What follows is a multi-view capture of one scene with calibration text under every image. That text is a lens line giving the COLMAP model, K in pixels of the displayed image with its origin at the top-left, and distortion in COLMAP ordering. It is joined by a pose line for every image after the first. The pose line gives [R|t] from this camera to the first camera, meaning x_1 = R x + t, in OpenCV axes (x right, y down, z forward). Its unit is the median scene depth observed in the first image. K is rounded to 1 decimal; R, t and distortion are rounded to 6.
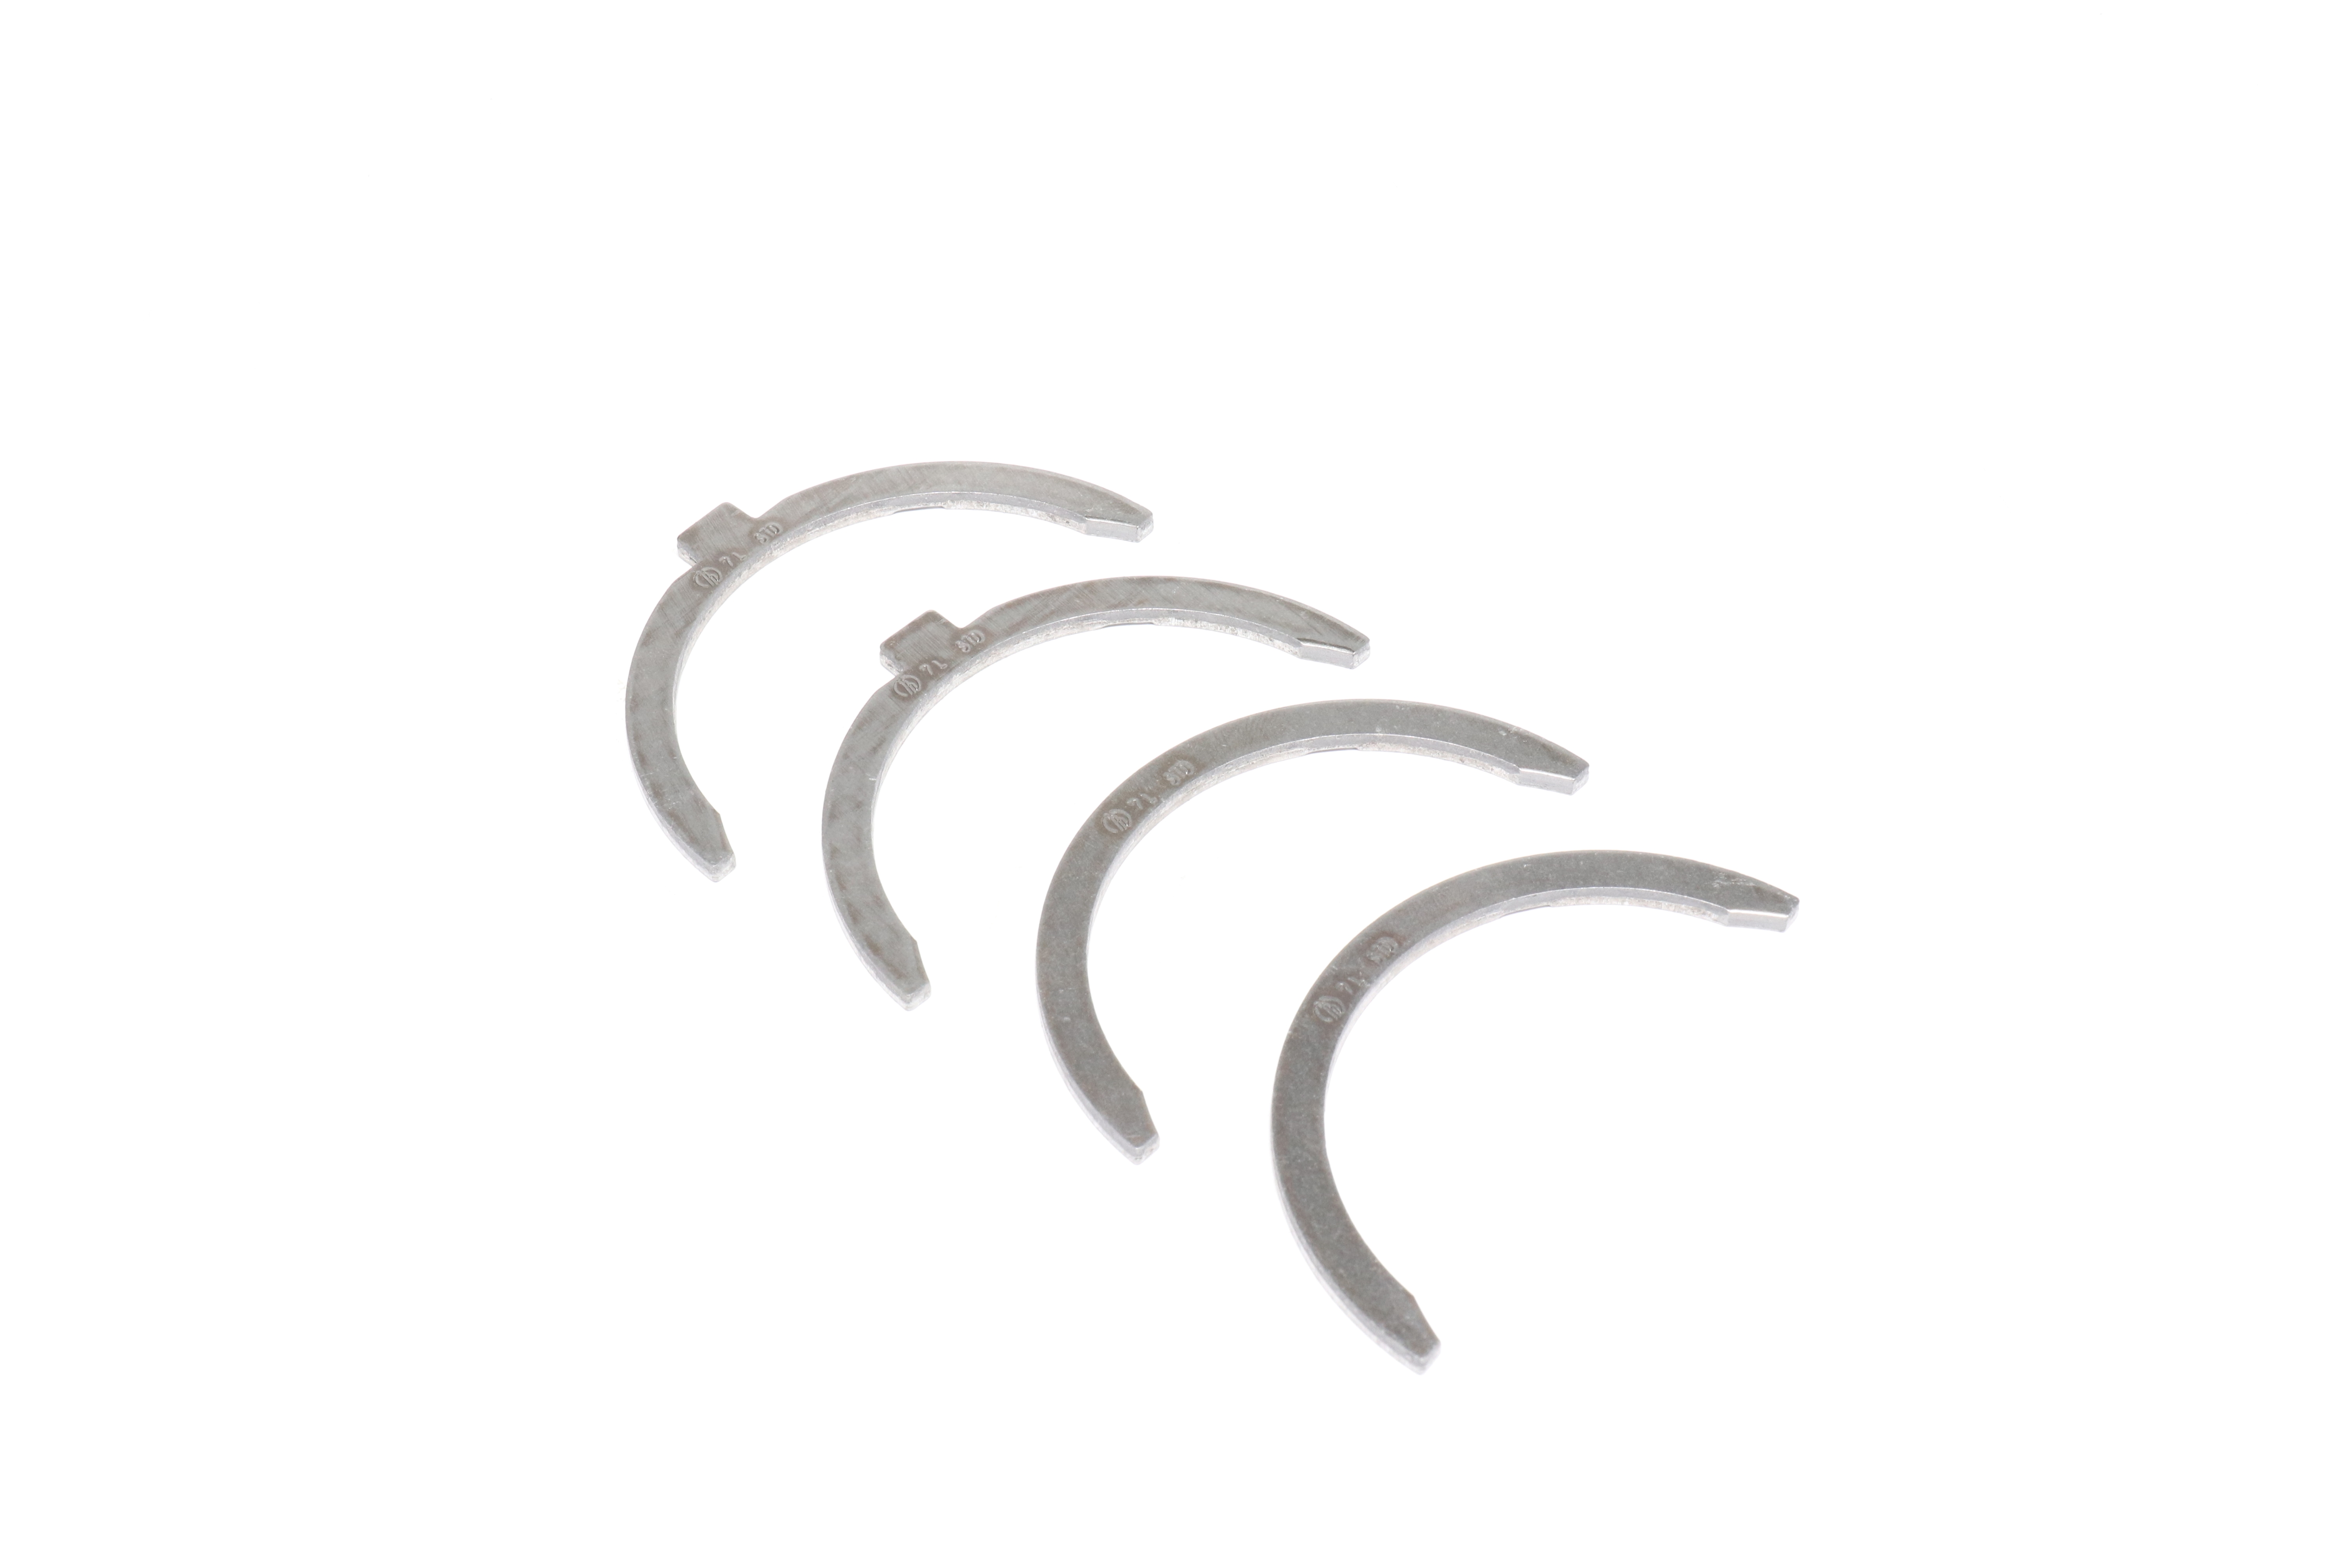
lens RADIAL K [[3729.7, 0, 1174.1], [0, 3729.7, 781.8], [0, 0, 1]] dist [-0.215193, 0.000000]
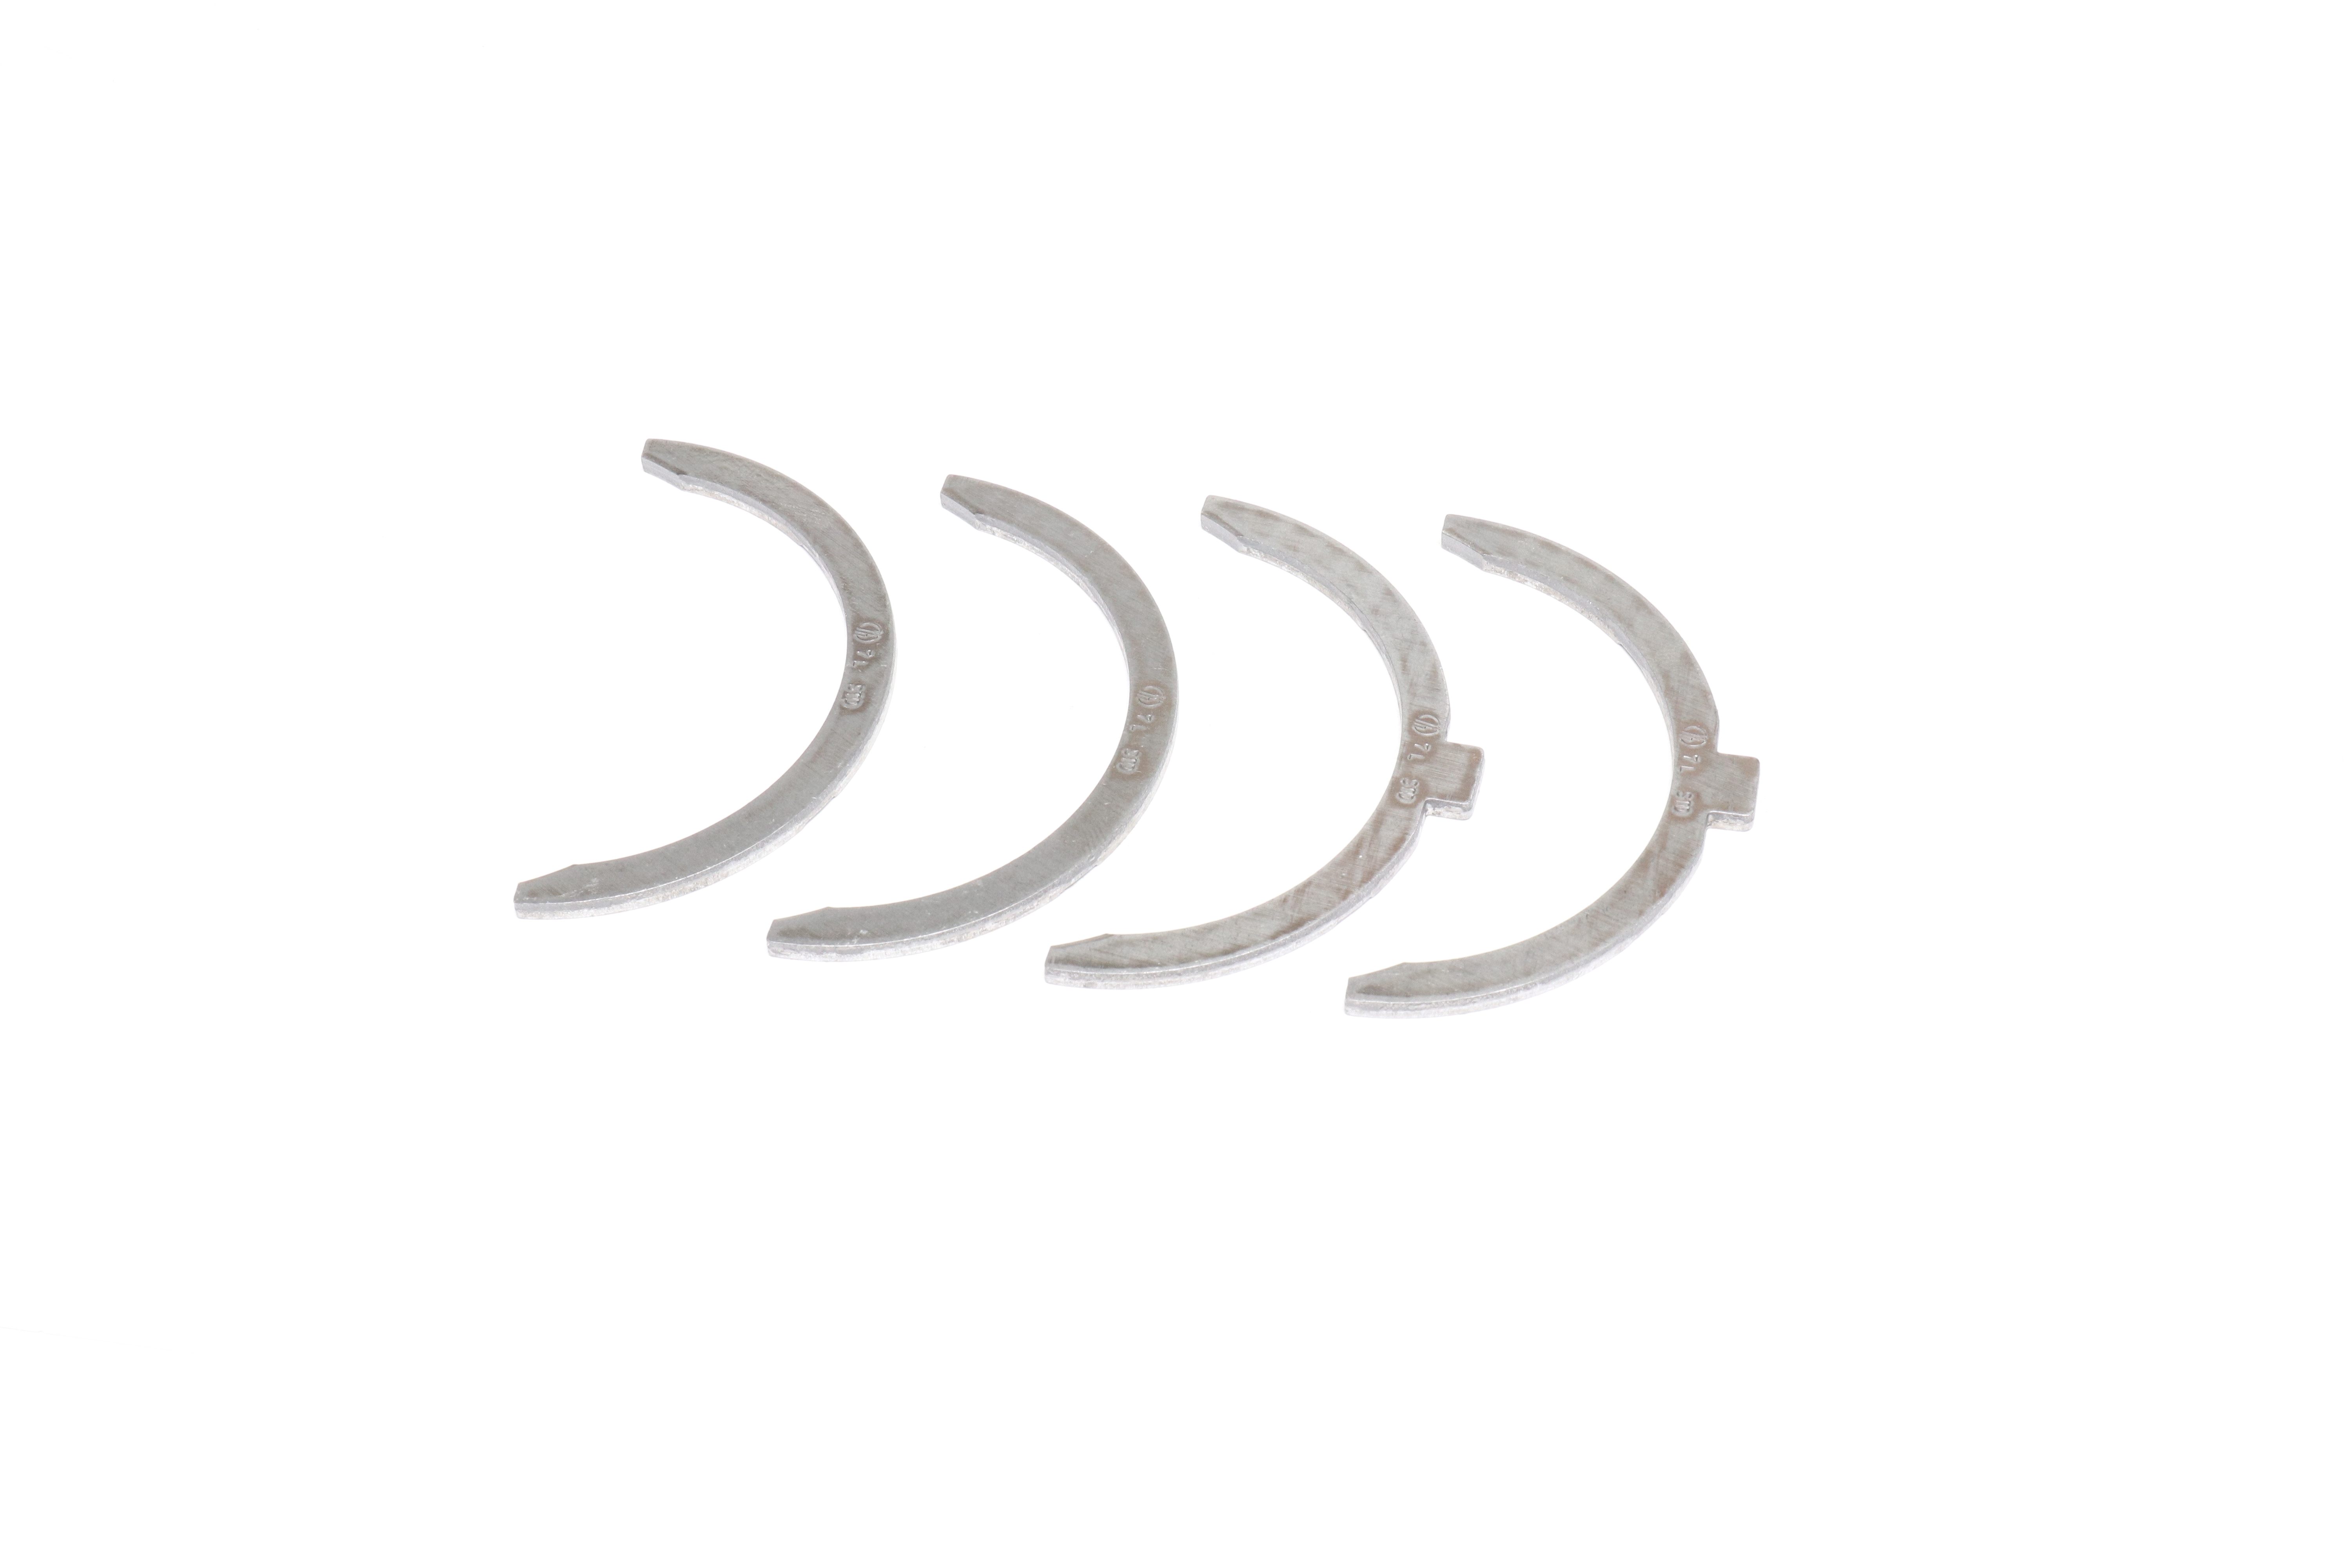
lens RADIAL K [[3729.7, 0, 1175.6], [0, 3729.7, 780.0], [0, 0, 1]] dist [-0.215193, 0.000000]
pose [[-0.864171, 0.404644, -0.299119, 0.282052], [-0.351377, -0.059744, 0.934326, -0.910671], [0.360199, 0.912521, 0.193811, 0.788376]]
